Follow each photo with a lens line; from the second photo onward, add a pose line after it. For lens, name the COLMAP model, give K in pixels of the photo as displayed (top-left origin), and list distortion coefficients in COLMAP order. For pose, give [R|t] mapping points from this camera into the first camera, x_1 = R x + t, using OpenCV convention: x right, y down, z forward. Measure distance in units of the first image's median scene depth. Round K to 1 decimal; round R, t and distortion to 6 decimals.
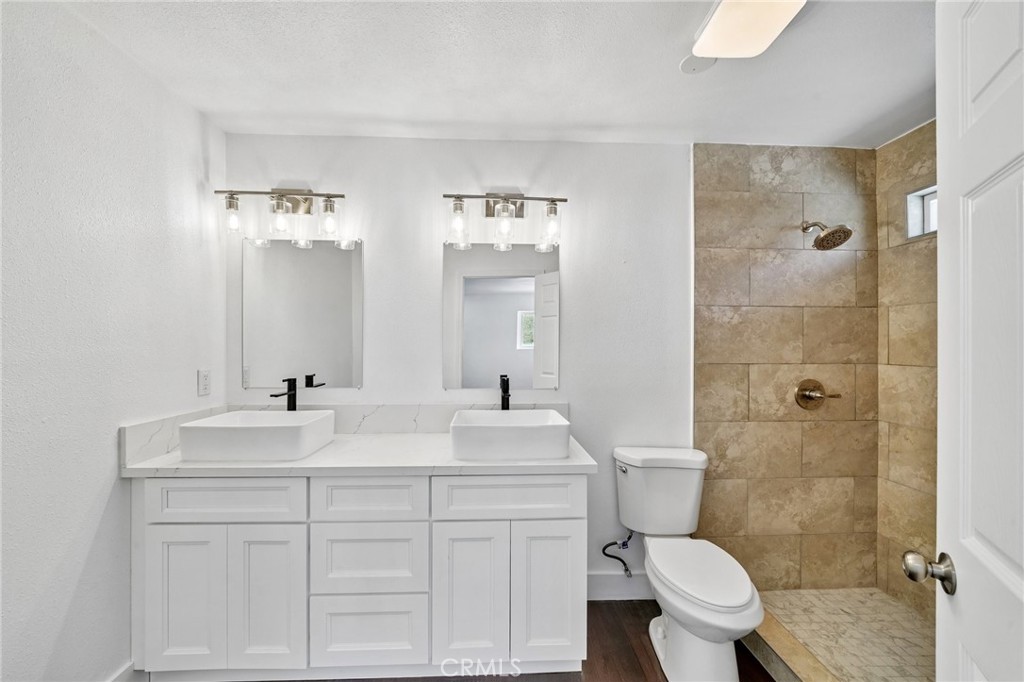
lens RADIAL K [[396.6, 0, 514.9], [0, 396.6, 341.1], [0, 0, 1]] dist [-0.012219, 0.000997]
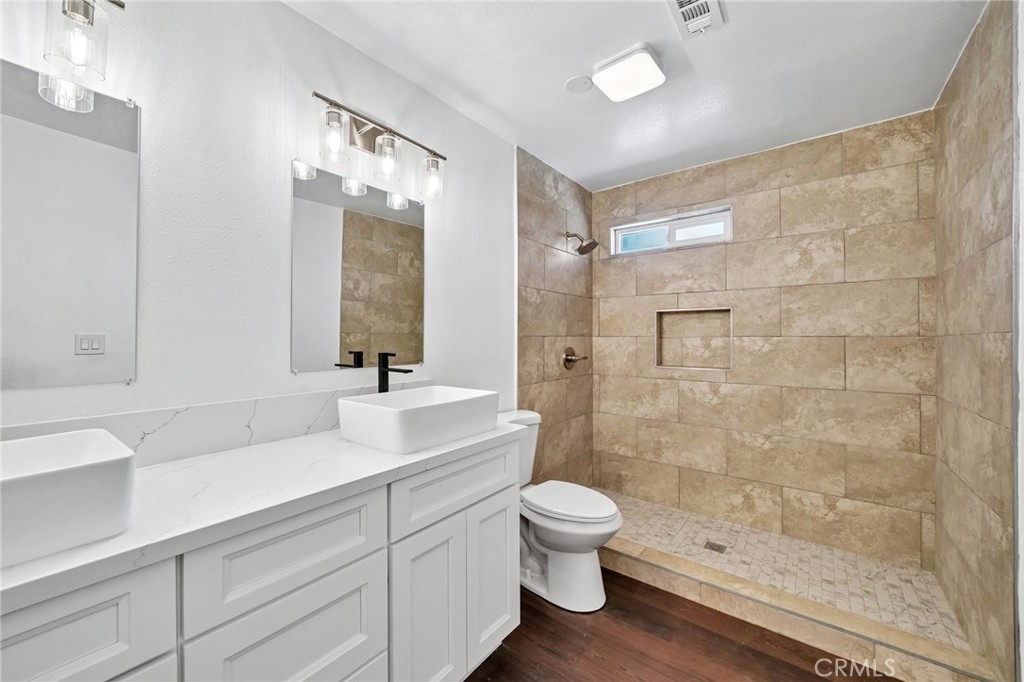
lens RADIAL K [[396.6, 0, 508.6], [0, 396.6, 328.8], [0, 0, 1]] dist [-0.012219, 0.000997]
pose [[0.652013, 0.011784, 0.758117, -0.440049], [-0.008561, 0.999930, -0.008180, 0.045745], [-0.758160, -0.001156, 0.652068, 0.264680]]
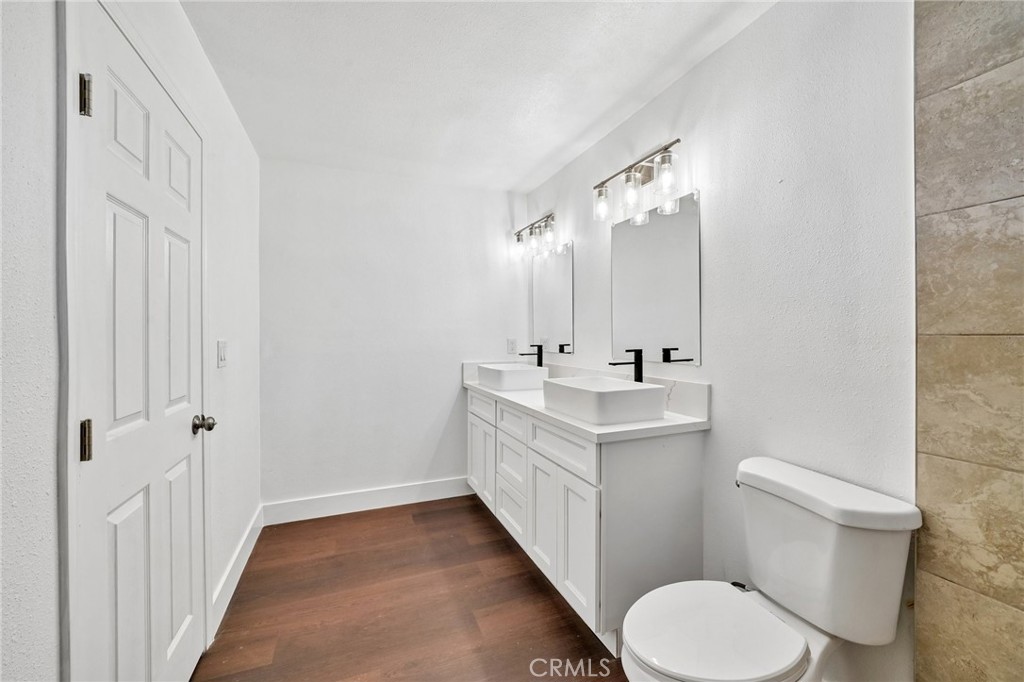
lens RADIAL K [[396.6, 0, 505.3], [0, 396.6, 329.9], [0, 0, 1]] dist [-0.012219, 0.000997]
pose [[0.327758, -0.016953, -0.944610, 0.745883], [0.020427, 0.999732, -0.010855, 0.046075], [0.944541, -0.015738, 0.328017, 0.347757]]
